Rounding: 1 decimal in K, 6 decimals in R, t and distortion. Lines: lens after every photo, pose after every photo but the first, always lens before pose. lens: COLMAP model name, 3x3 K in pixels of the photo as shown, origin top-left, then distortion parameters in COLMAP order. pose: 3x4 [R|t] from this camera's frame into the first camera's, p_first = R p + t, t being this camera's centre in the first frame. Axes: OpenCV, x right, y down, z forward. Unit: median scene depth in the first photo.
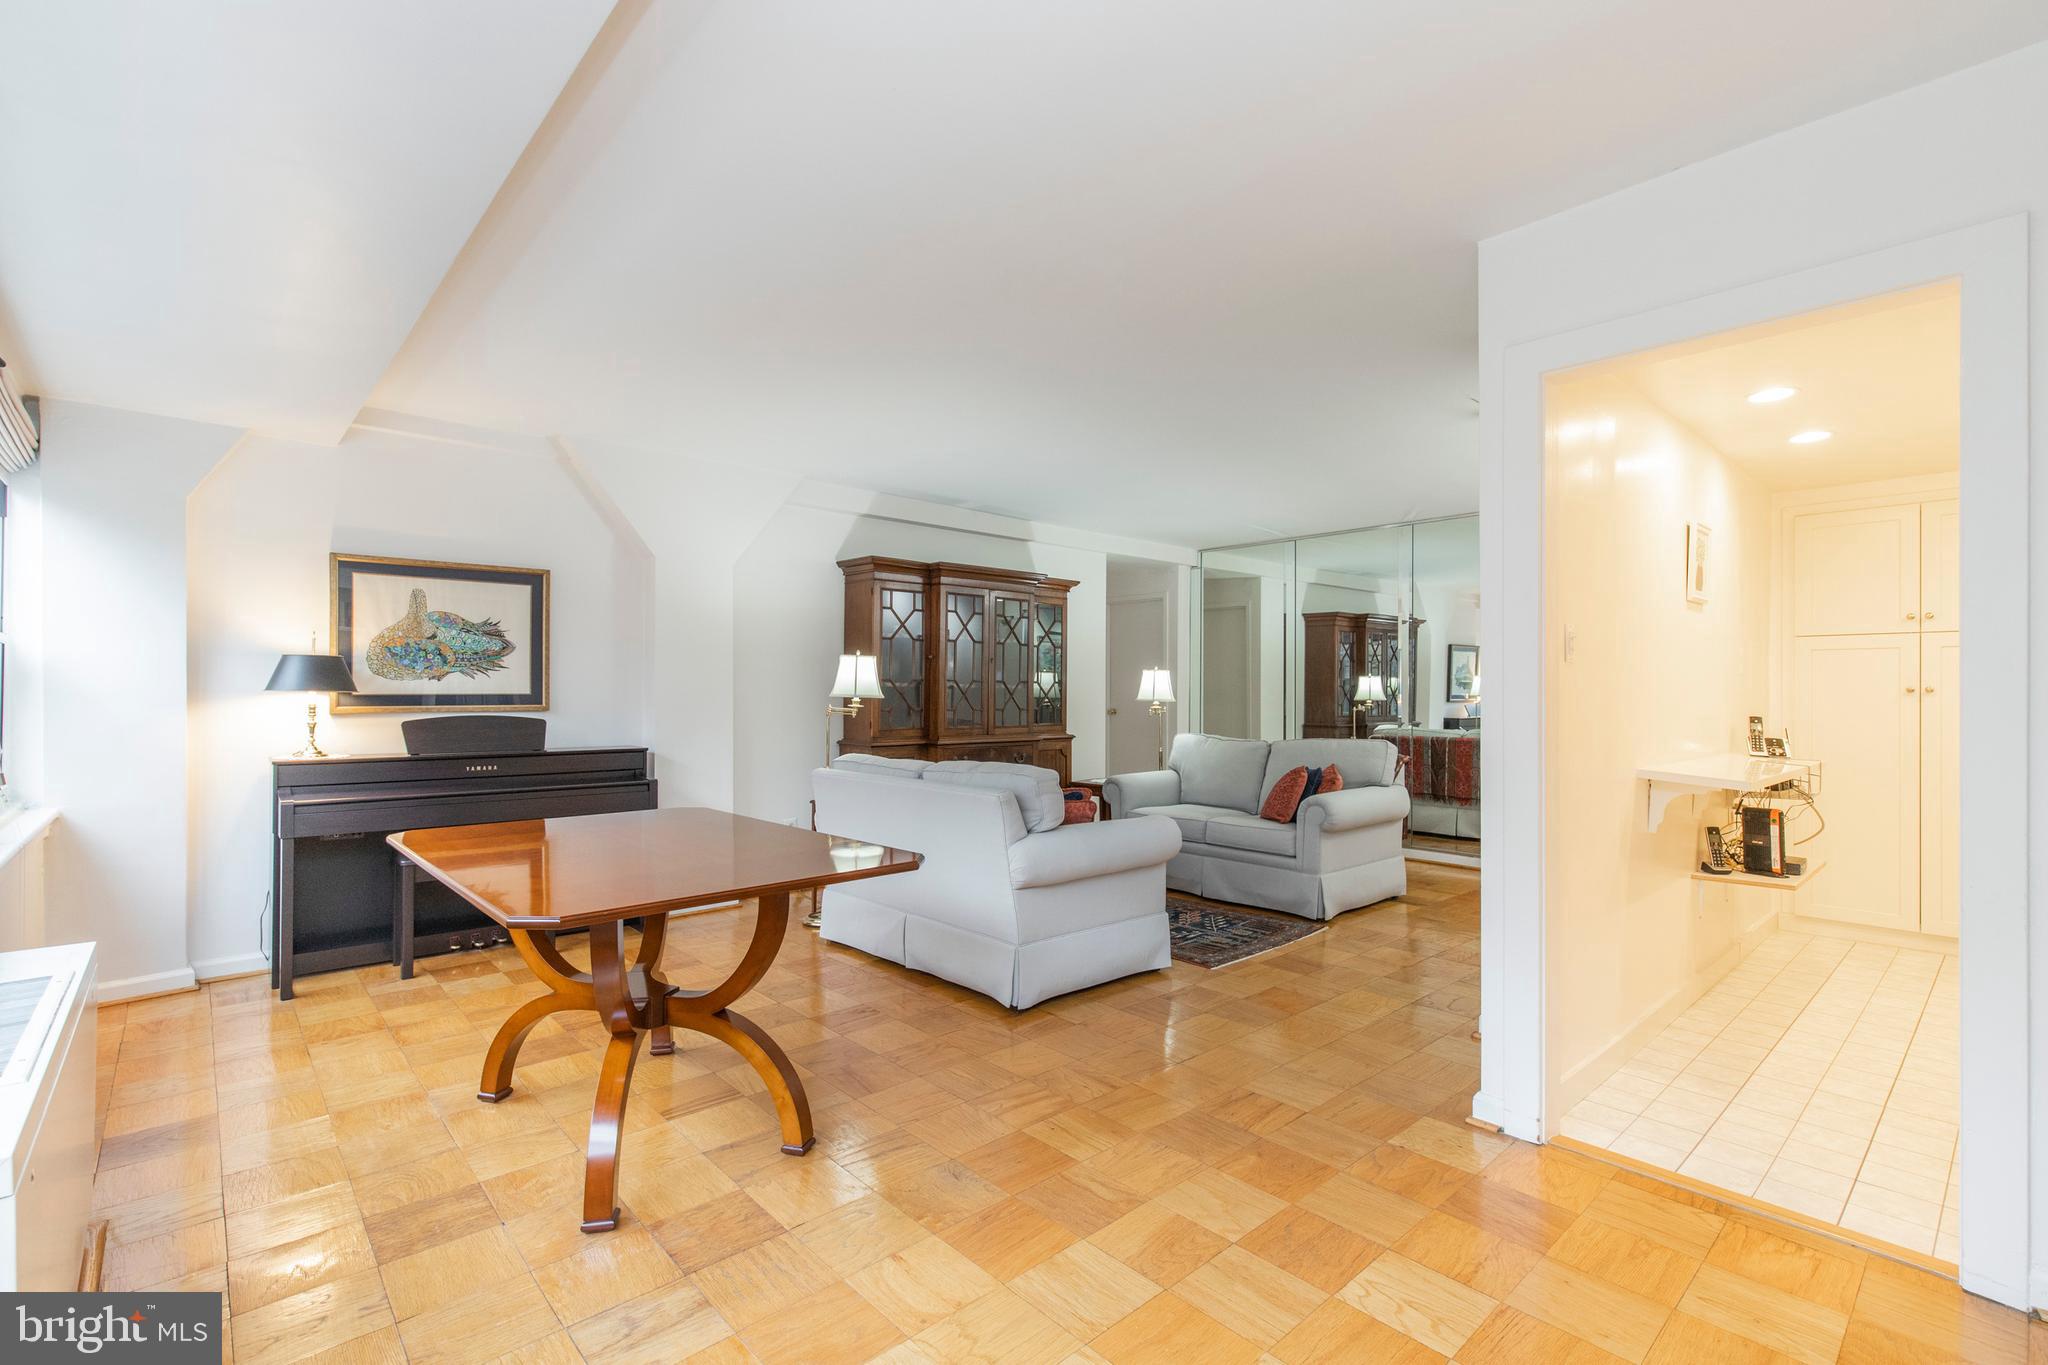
lens RADIAL K [[925.6, 0, 1021.9], [0, 925.6, 690.8], [0, 0, 1]] dist [0.005195, 0.000063]
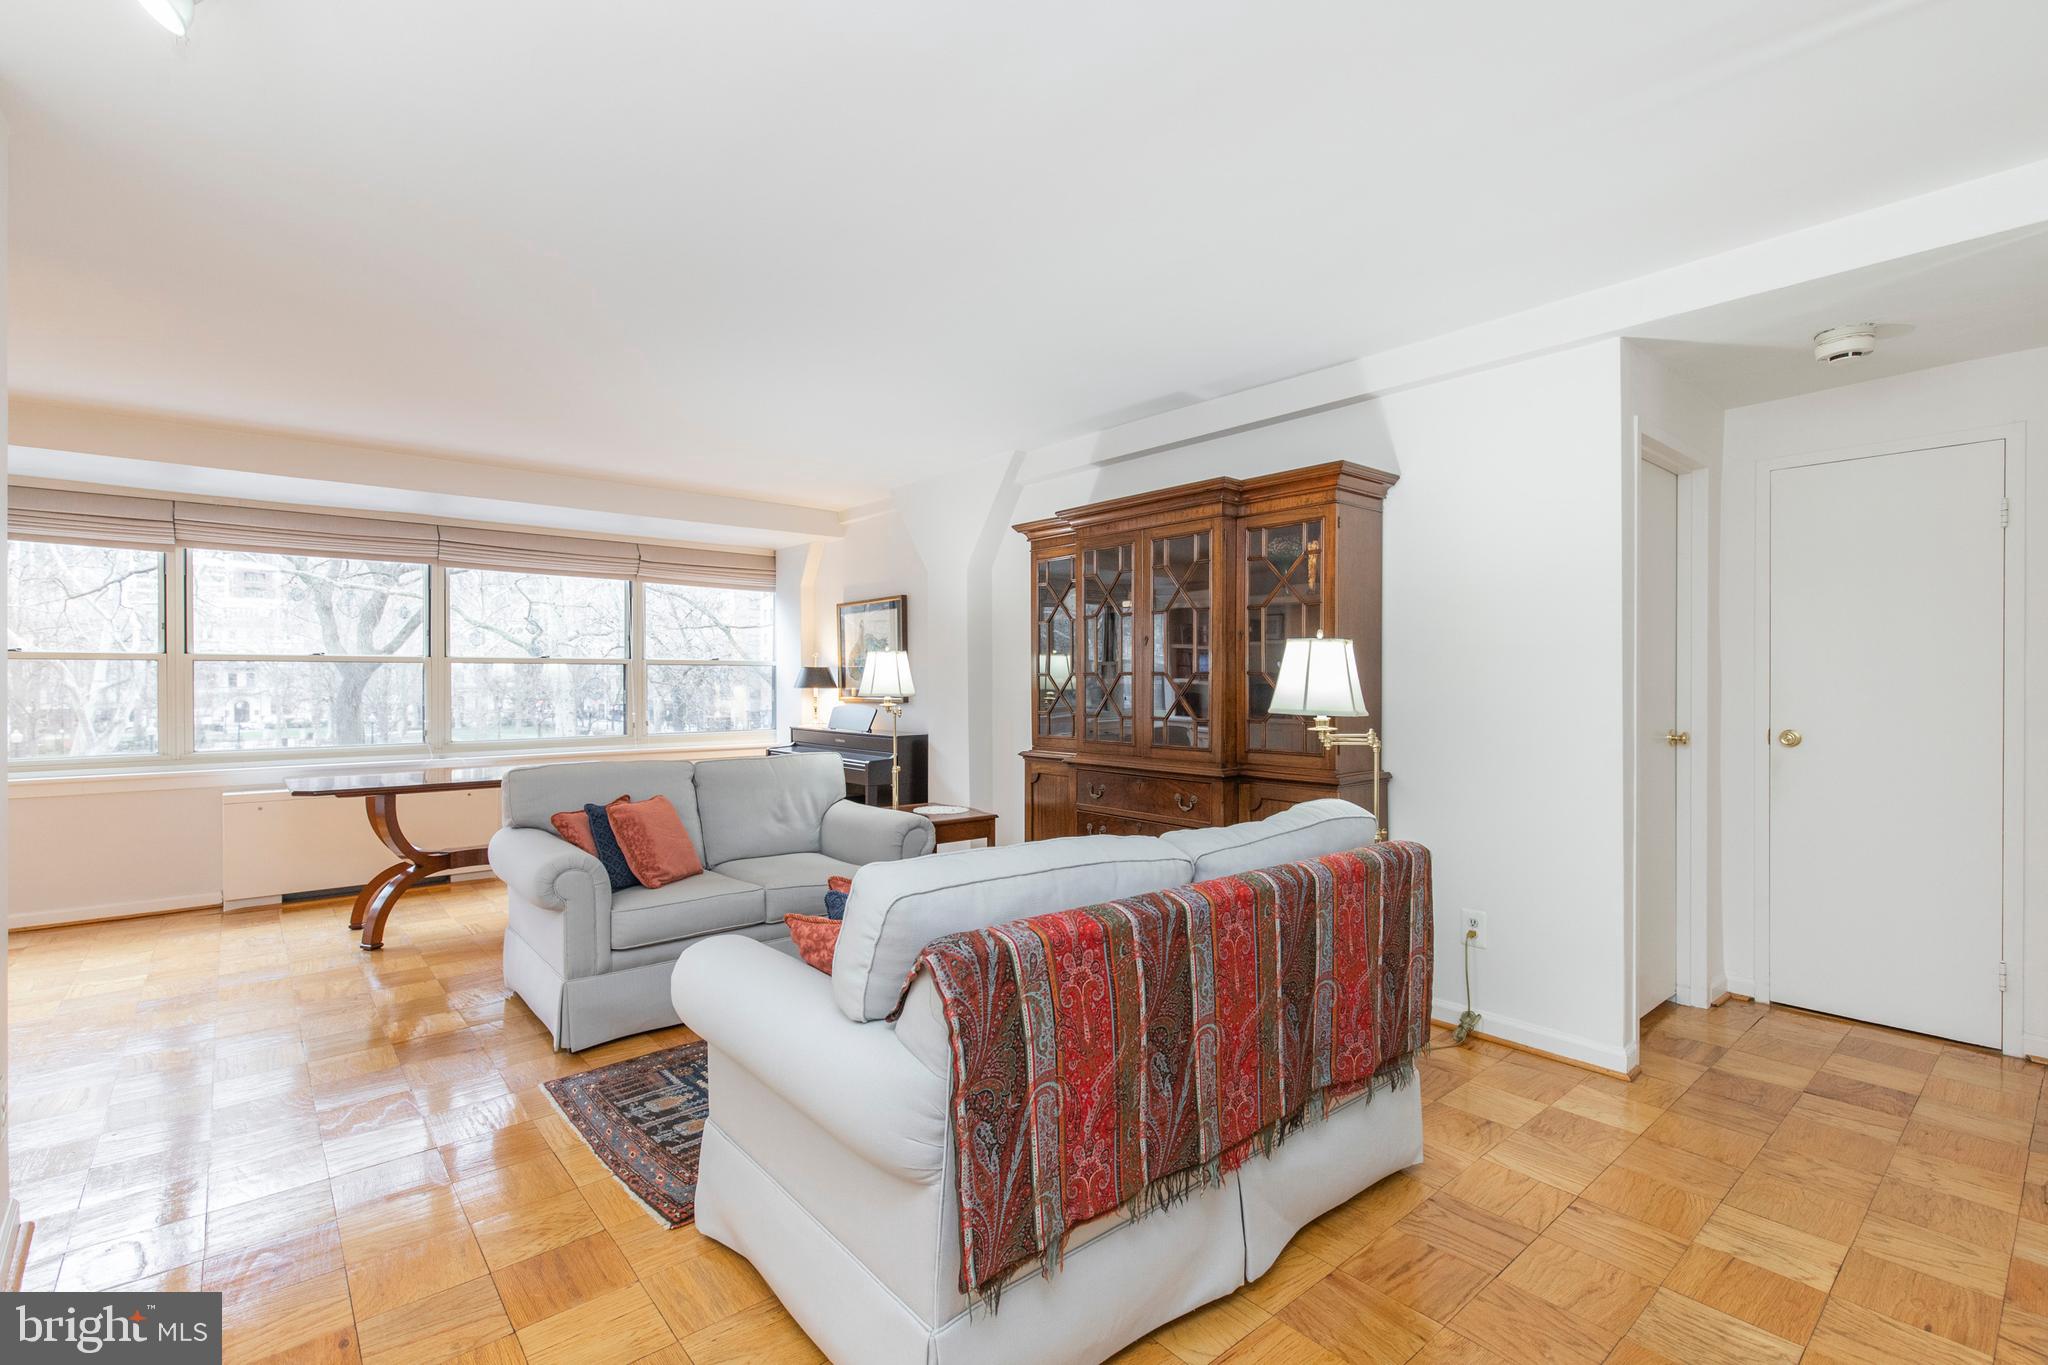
lens RADIAL K [[925.6, 0, 1021.9], [0, 925.6, 690.8], [0, 0, 1]] dist [0.005195, 0.000063]
pose [[-0.033788, 0.007775, -0.999399, 0.755566], [0.003043, 0.999966, 0.007676, -0.003799], [0.999424, -0.002781, -0.033810, 1.171049]]
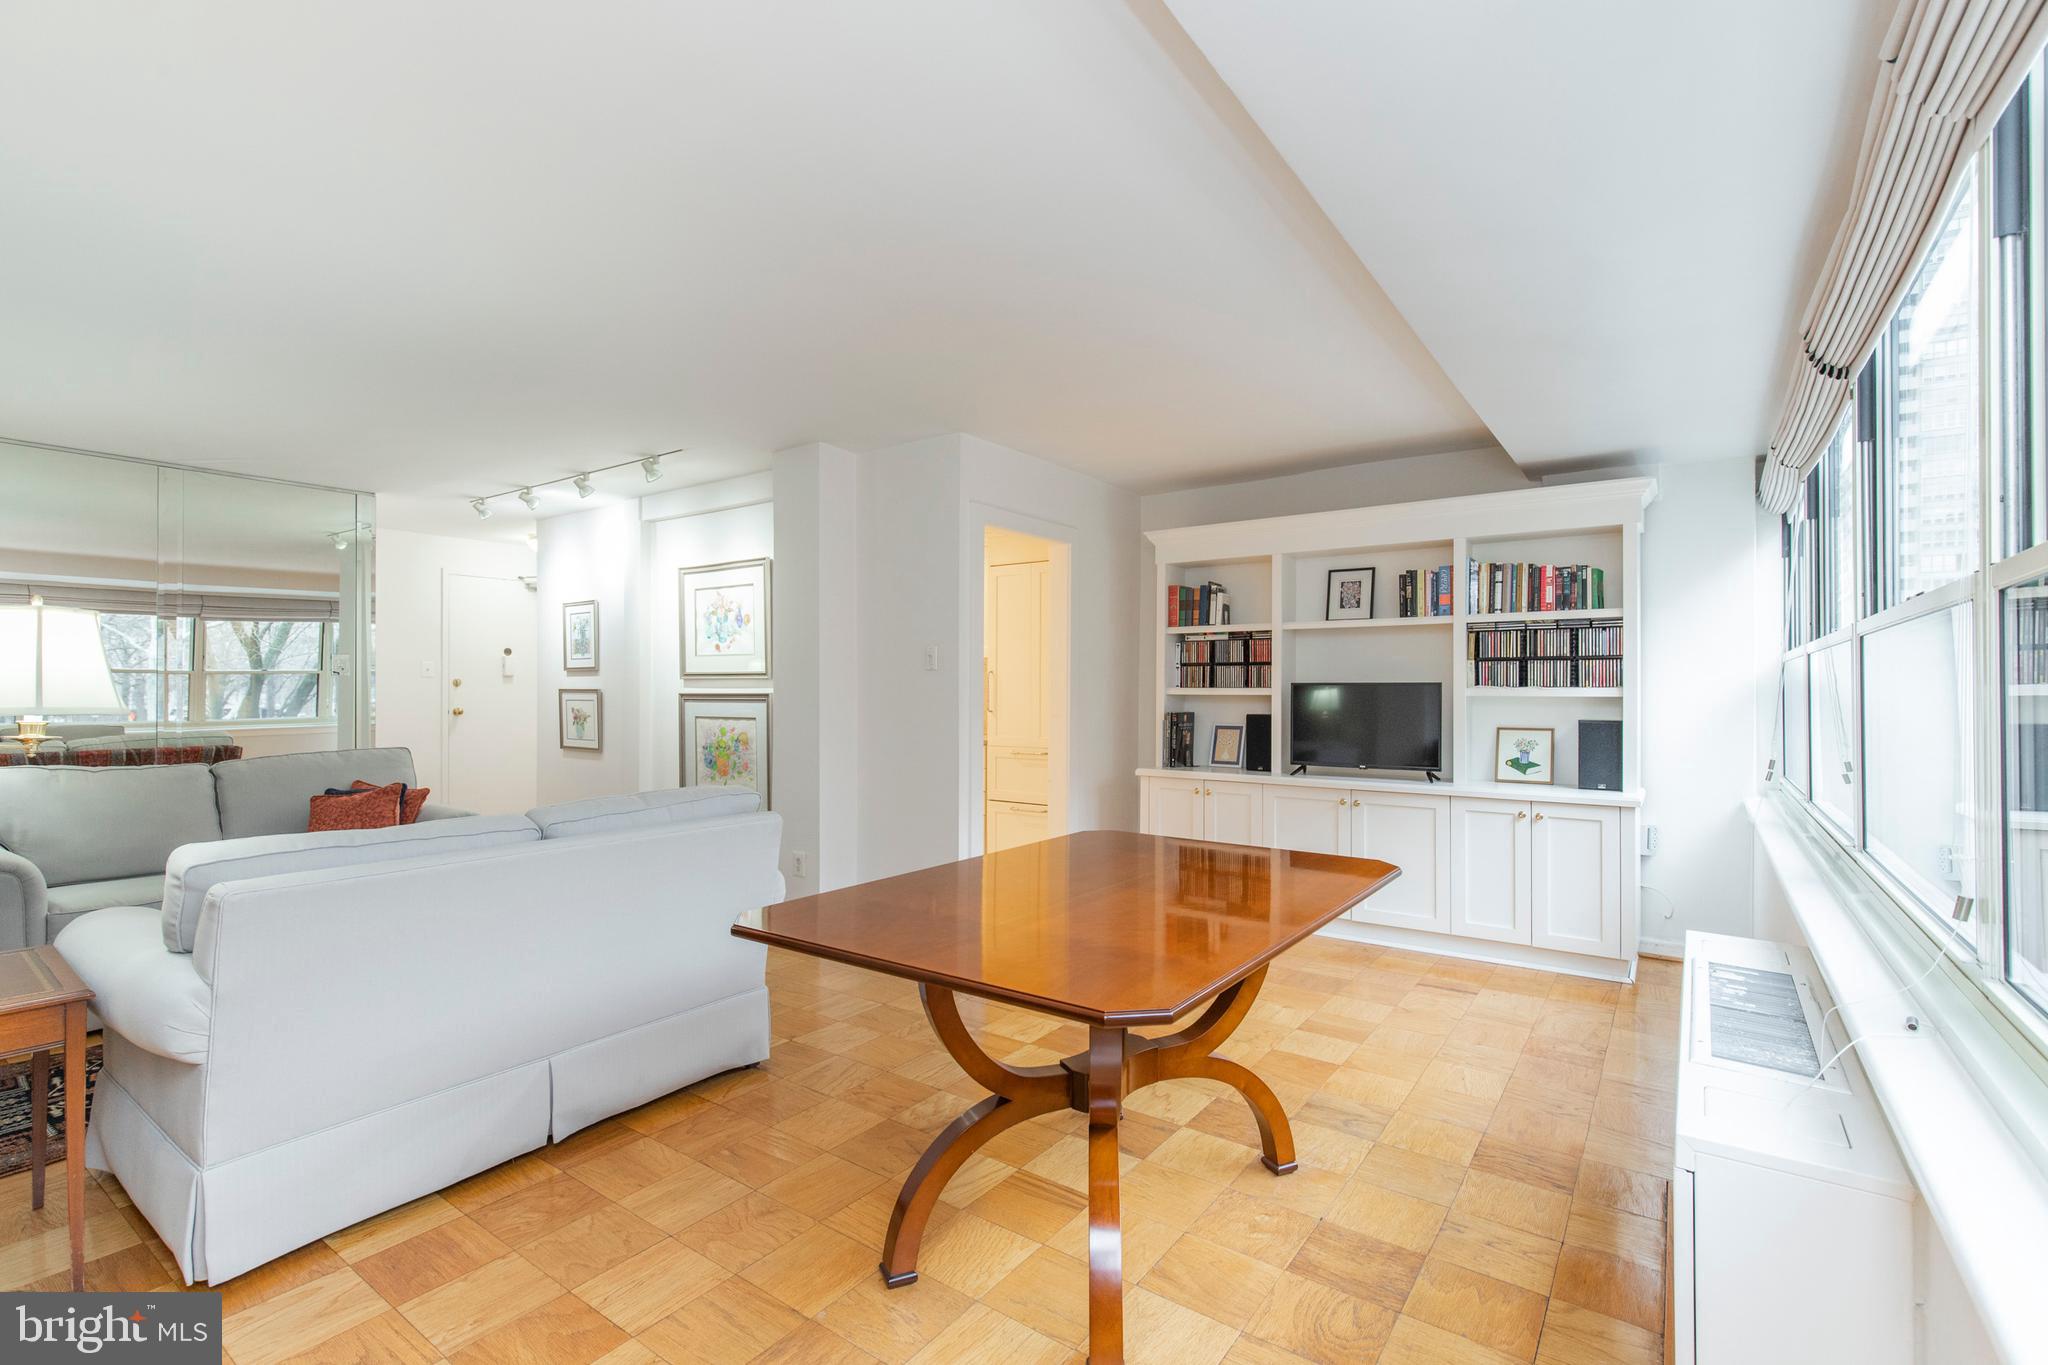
lens RADIAL K [[925.6, 0, 1021.9], [0, 925.6, 690.8], [0, 0, 1]] dist [0.005195, 0.000063]
pose [[-0.206781, -0.007714, 0.978357, -0.655720], [-0.006002, 0.999960, 0.006615, -0.010241], [-0.978369, -0.004504, -0.206819, 0.674410]]
